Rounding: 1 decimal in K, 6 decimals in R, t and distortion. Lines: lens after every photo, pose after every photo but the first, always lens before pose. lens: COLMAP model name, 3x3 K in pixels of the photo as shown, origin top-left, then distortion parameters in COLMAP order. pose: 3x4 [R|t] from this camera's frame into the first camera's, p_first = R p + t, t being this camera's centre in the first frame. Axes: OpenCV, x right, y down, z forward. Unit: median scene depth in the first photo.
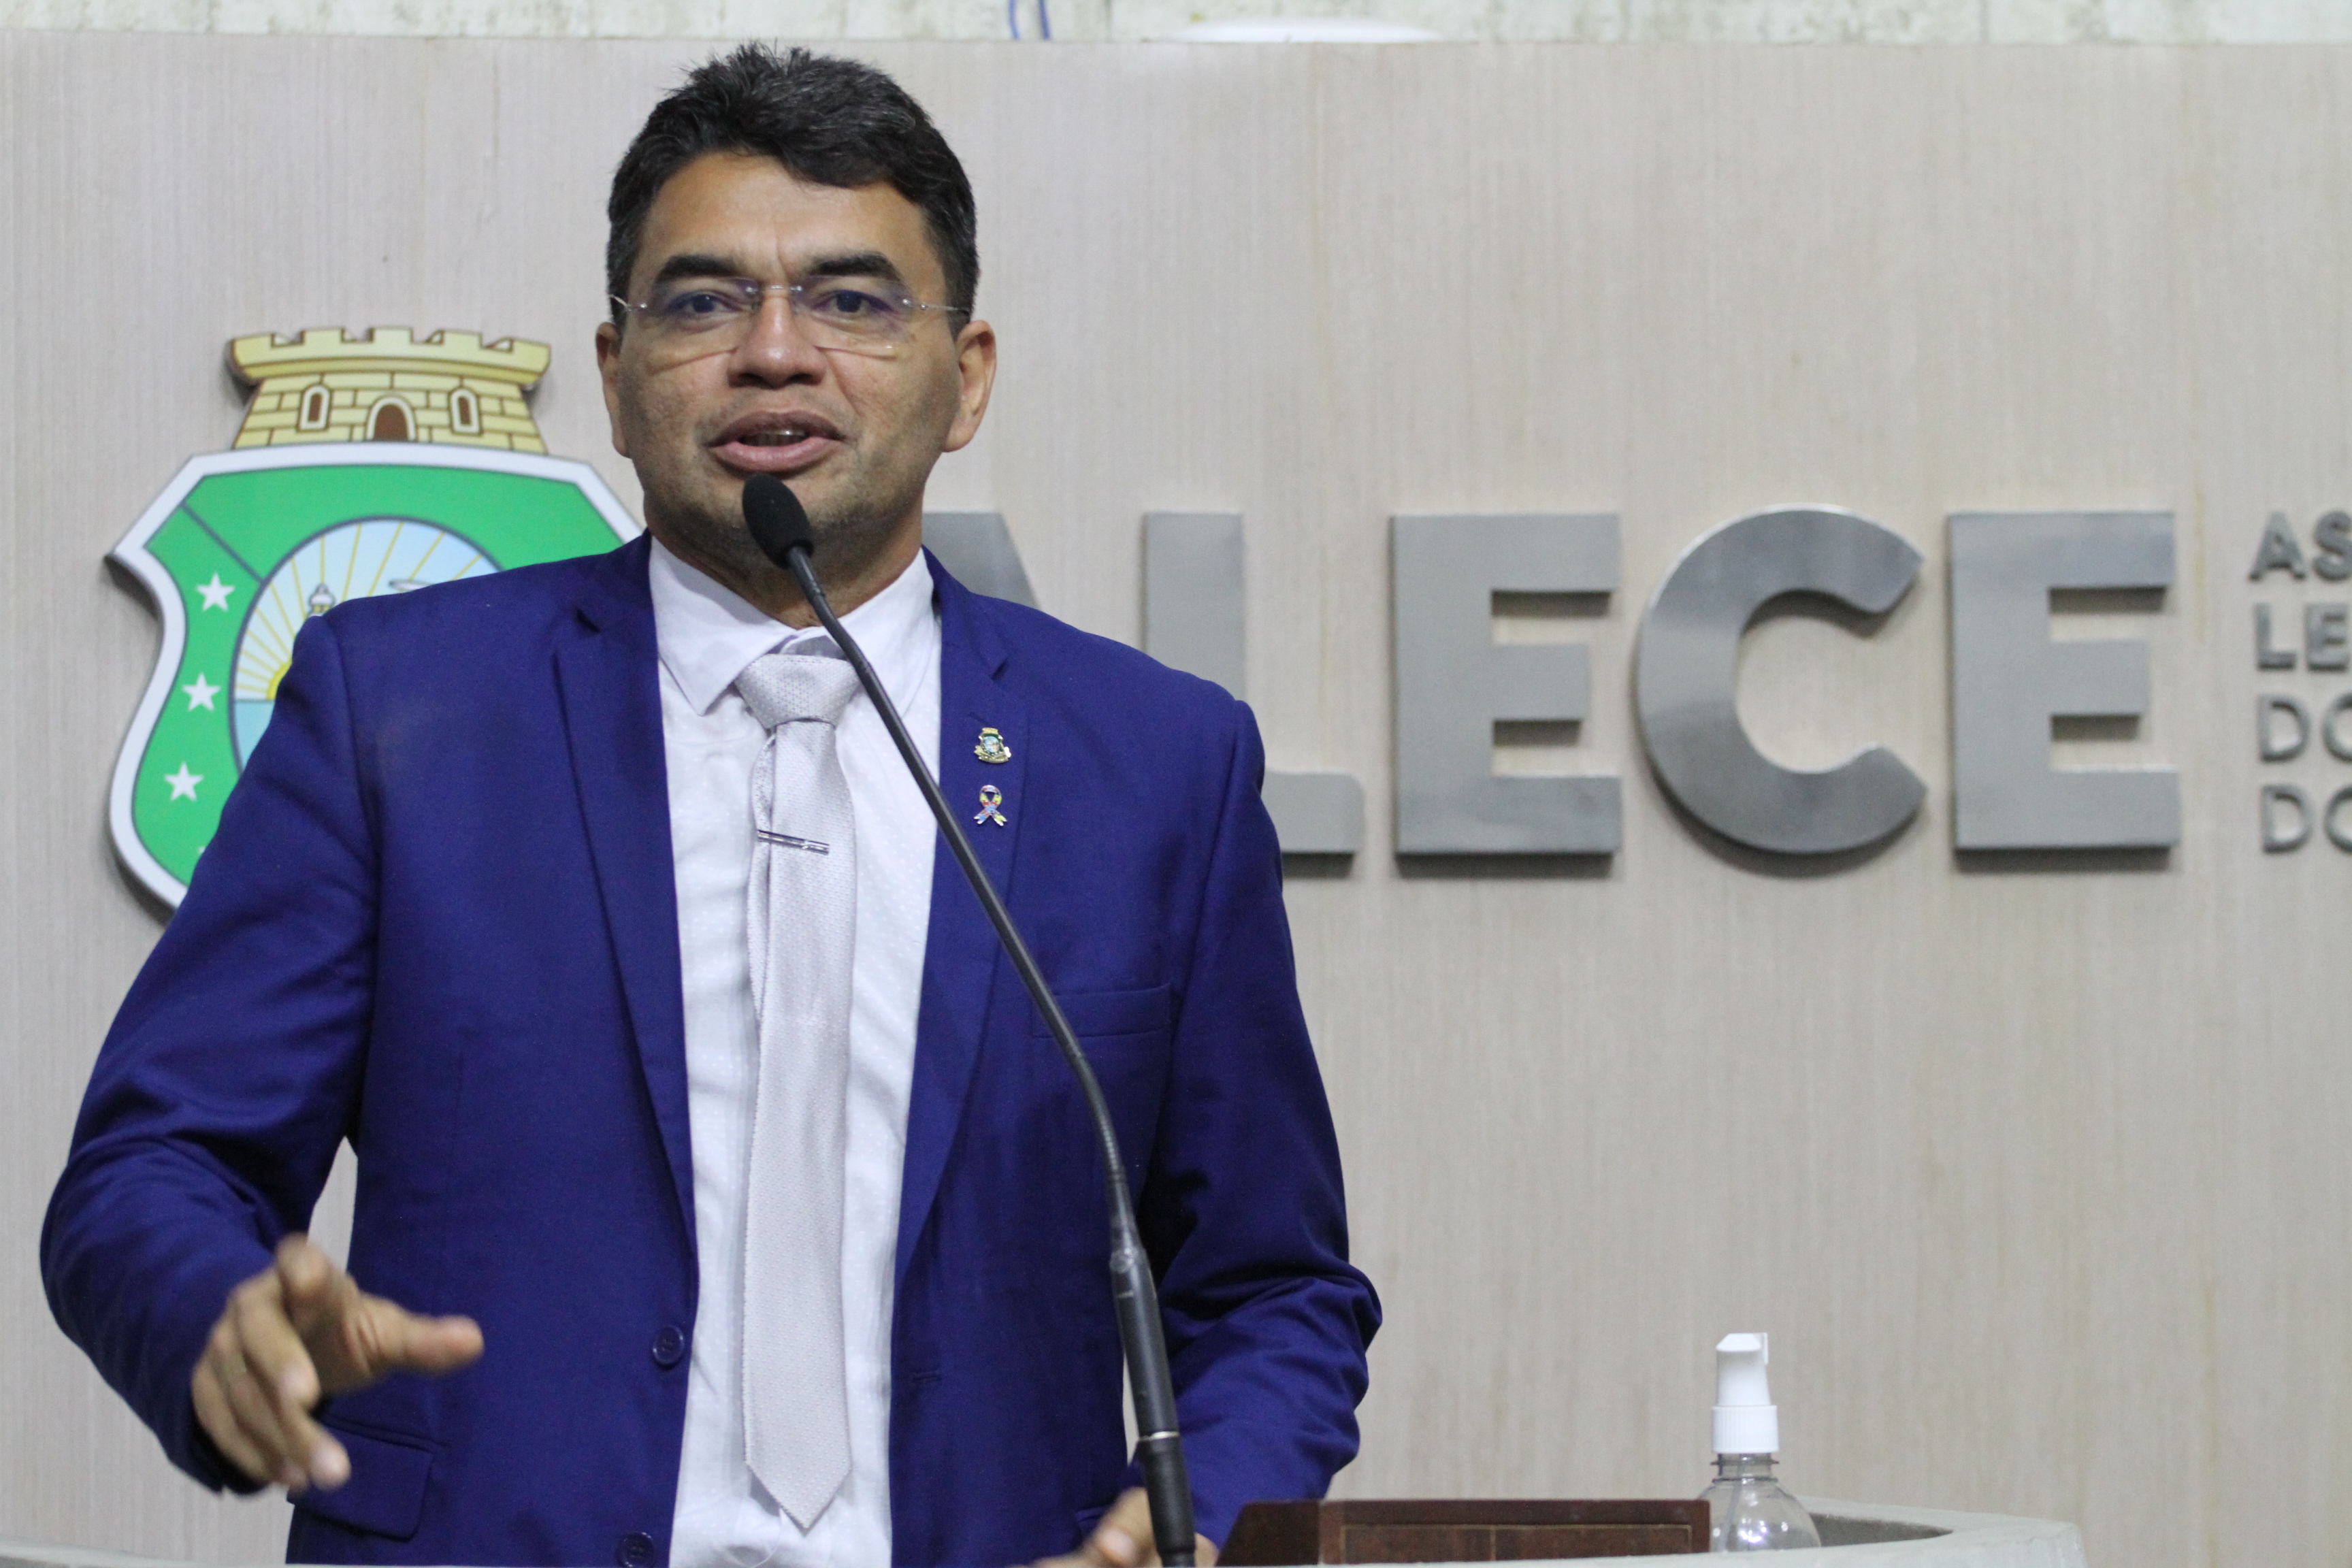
lens RADIAL K [[9244.2, 0, 1176.0], [0, 9244.2, 784.0], [0, 0, 1]] dist [-0.109649, -0.133208]
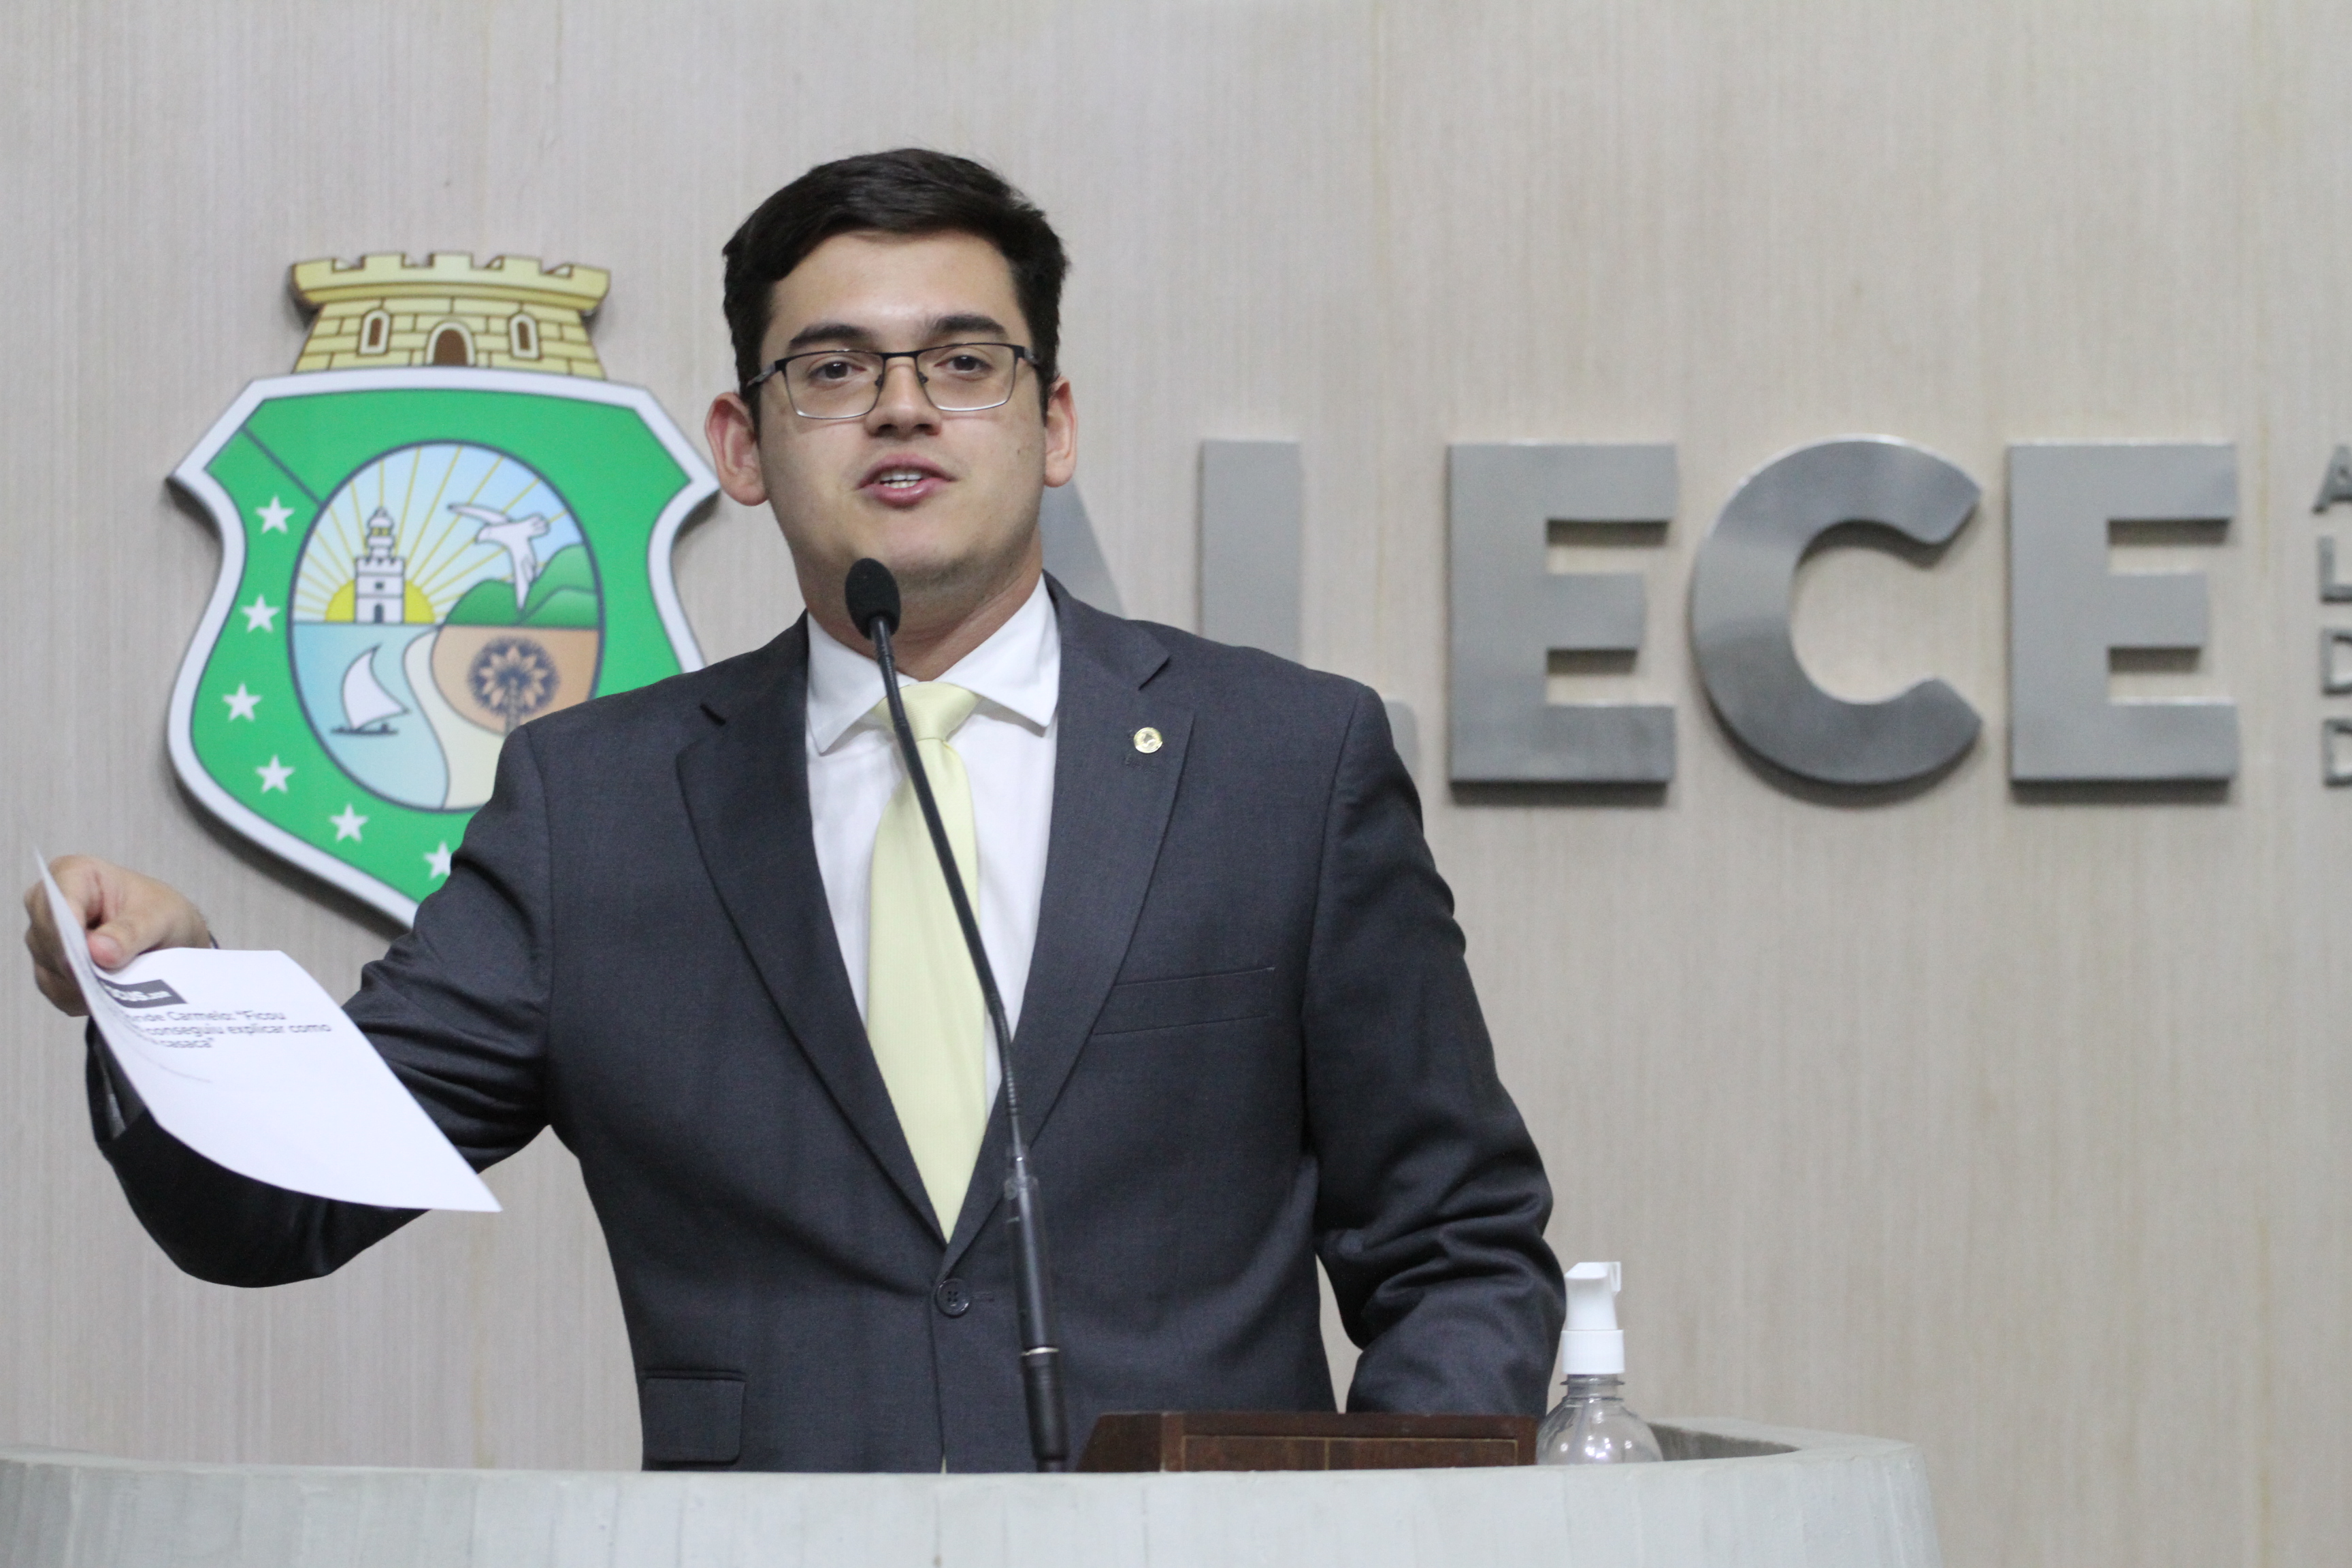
lens RADIAL K [[10616.2, 0, 1176.0], [0, 10616.2, 784.0], [0, 0, 1]] dist [0.072634, -0.088599]
pose [[0.998907, 0.008003, -0.046060, 0.048020], [-0.007302, 0.999855, 0.015365, -0.009812], [0.046176, -0.015012, 0.998821, -0.156604]]
